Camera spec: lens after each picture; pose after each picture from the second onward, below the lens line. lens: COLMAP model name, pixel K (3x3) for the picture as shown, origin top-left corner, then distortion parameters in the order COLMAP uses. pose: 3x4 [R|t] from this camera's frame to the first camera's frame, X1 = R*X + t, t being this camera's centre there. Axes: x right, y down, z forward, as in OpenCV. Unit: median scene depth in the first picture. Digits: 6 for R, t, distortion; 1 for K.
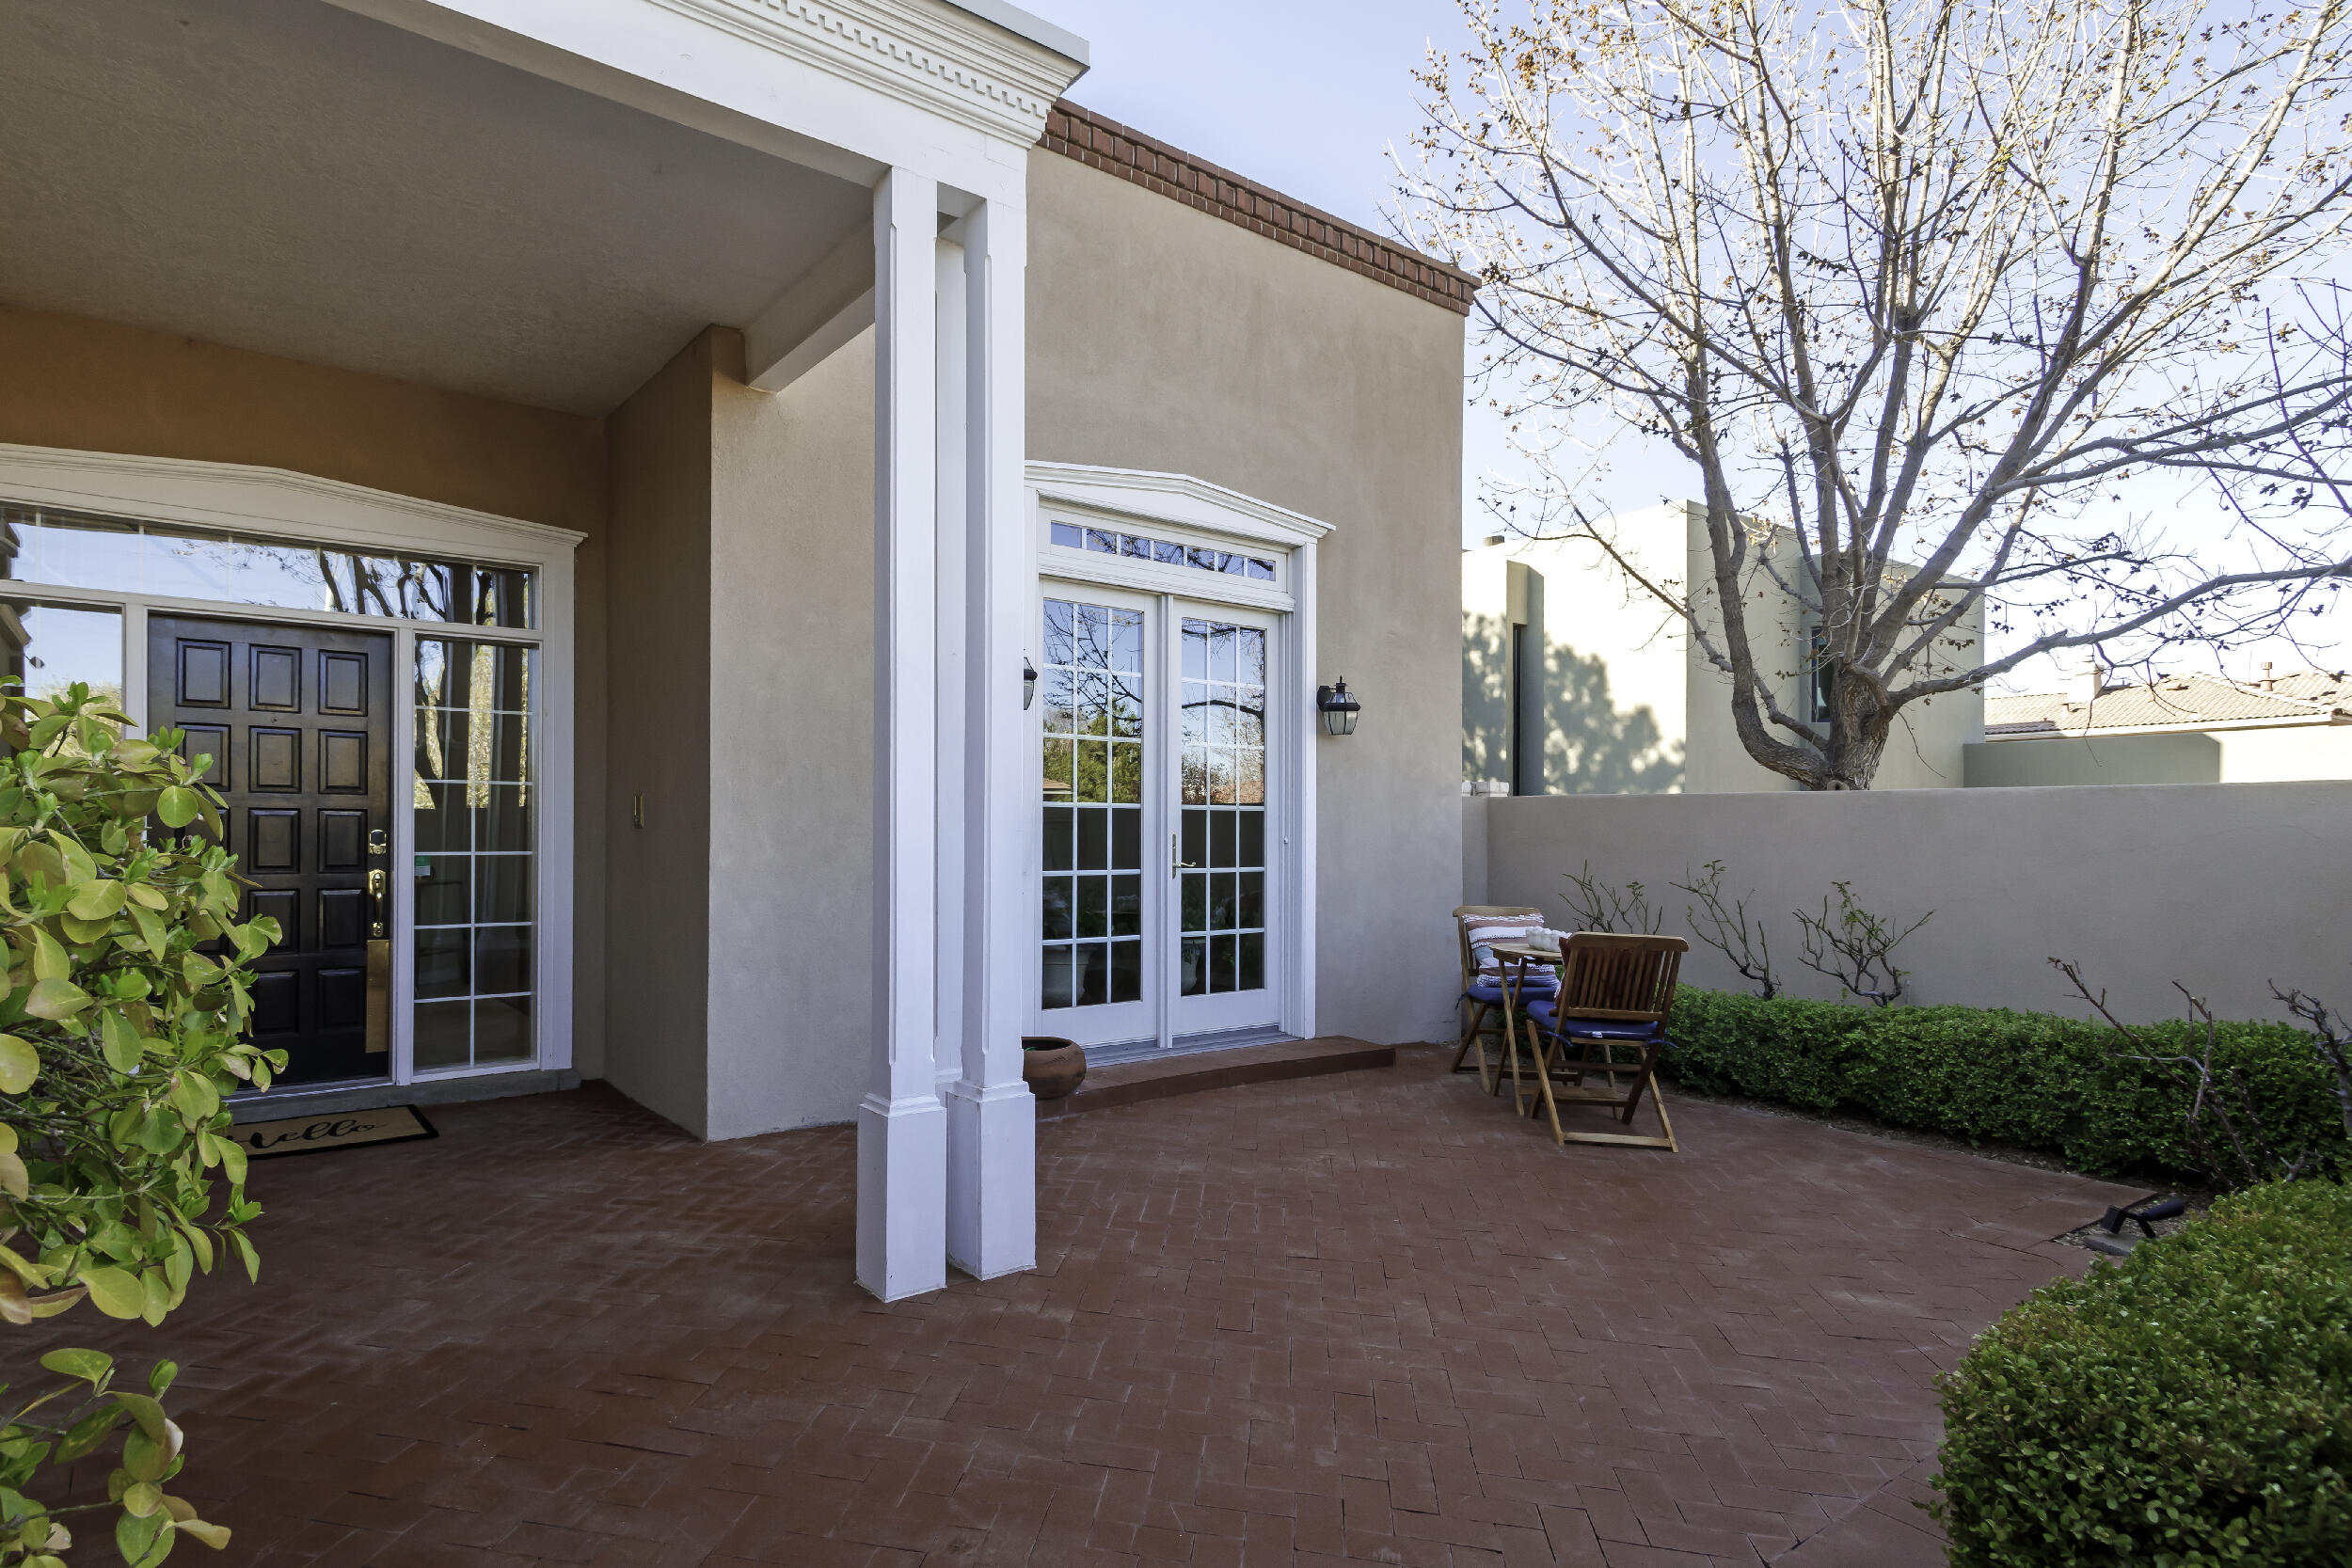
lens RADIAL K [[1255.5, 0, 1100.0], [0, 1255.5, 797.9], [0, 0, 1]] dist [0.024436, -0.000350]
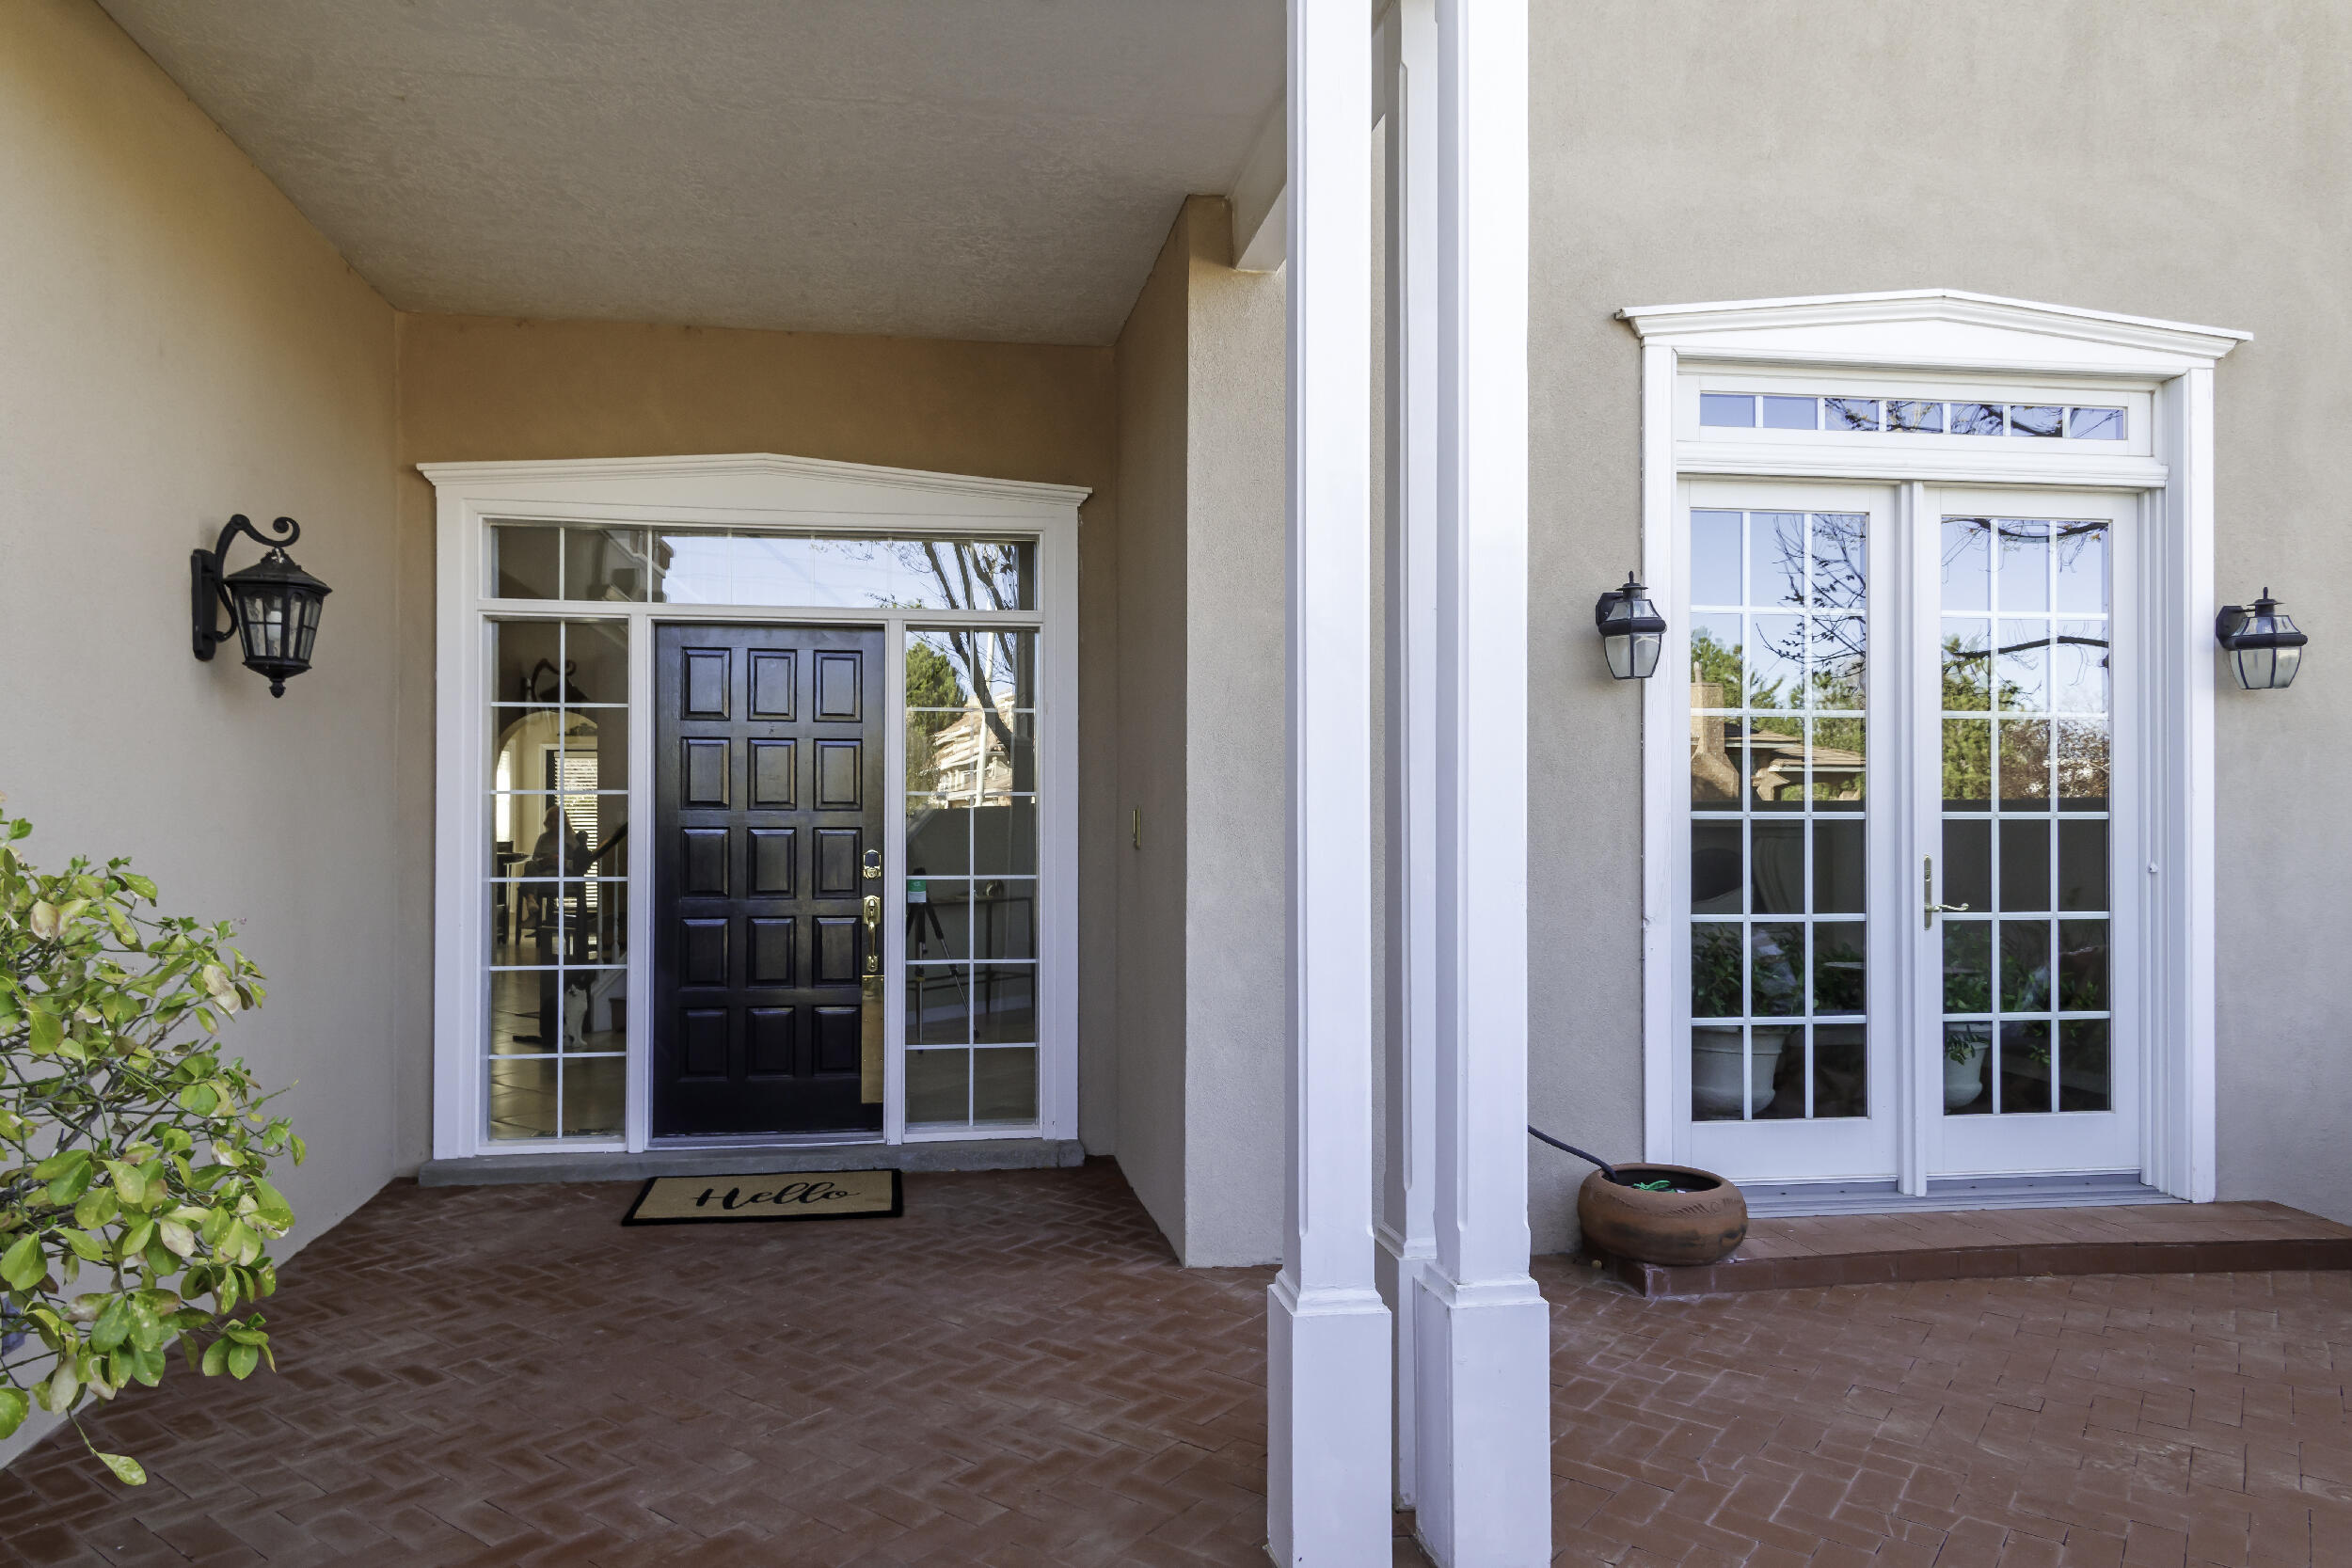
lens RADIAL K [[1470.3, 0, 1176.0], [0, 1470.3, 784.0], [0, 0, 1]] dist [0.020962, -0.007930]
pose [[0.875568, -0.010531, -0.482981, 0.111112], [0.014768, 0.999879, 0.004970, -0.023087], [0.482870, -0.011485, 0.875617, 0.207259]]
